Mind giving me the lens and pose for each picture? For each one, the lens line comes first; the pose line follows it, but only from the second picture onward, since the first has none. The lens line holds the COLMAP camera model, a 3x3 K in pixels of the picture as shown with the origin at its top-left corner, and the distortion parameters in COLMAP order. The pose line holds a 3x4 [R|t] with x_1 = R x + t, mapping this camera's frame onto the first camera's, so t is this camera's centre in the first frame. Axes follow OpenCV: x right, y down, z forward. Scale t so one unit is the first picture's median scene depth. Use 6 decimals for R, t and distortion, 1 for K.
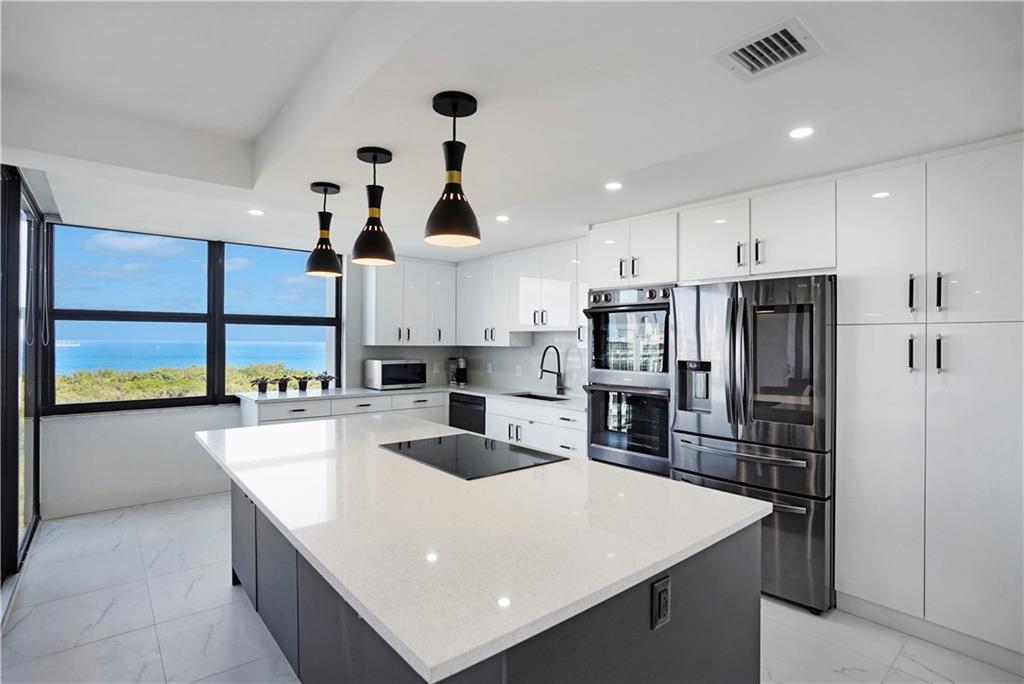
lens RADIAL K [[497.3, 0, 514.1], [0, 497.3, 343.6], [0, 0, 1]] dist [-0.068529, 0.026471]
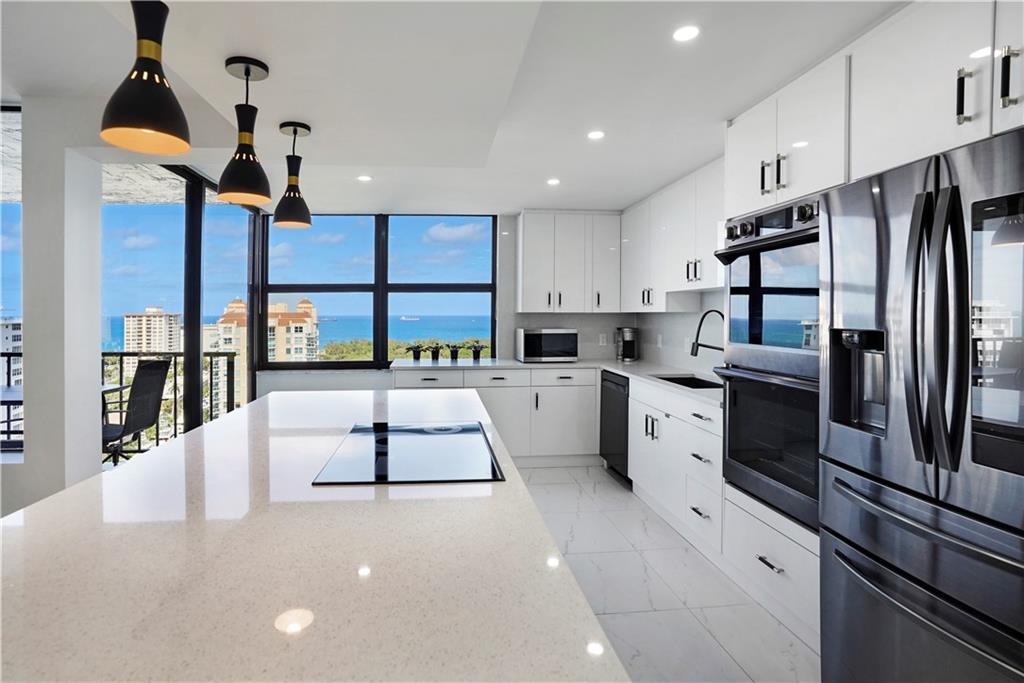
lens RADIAL K [[502.3, 0, 497.0], [0, 502.3, 332.1], [0, 0, 1]] dist [-0.052923, -0.000136]
pose [[0.827065, 0.012325, -0.561971, 0.214740], [0.006082, 0.999505, 0.030871, 0.011571], [0.562073, -0.028950, 0.826581, 0.233433]]
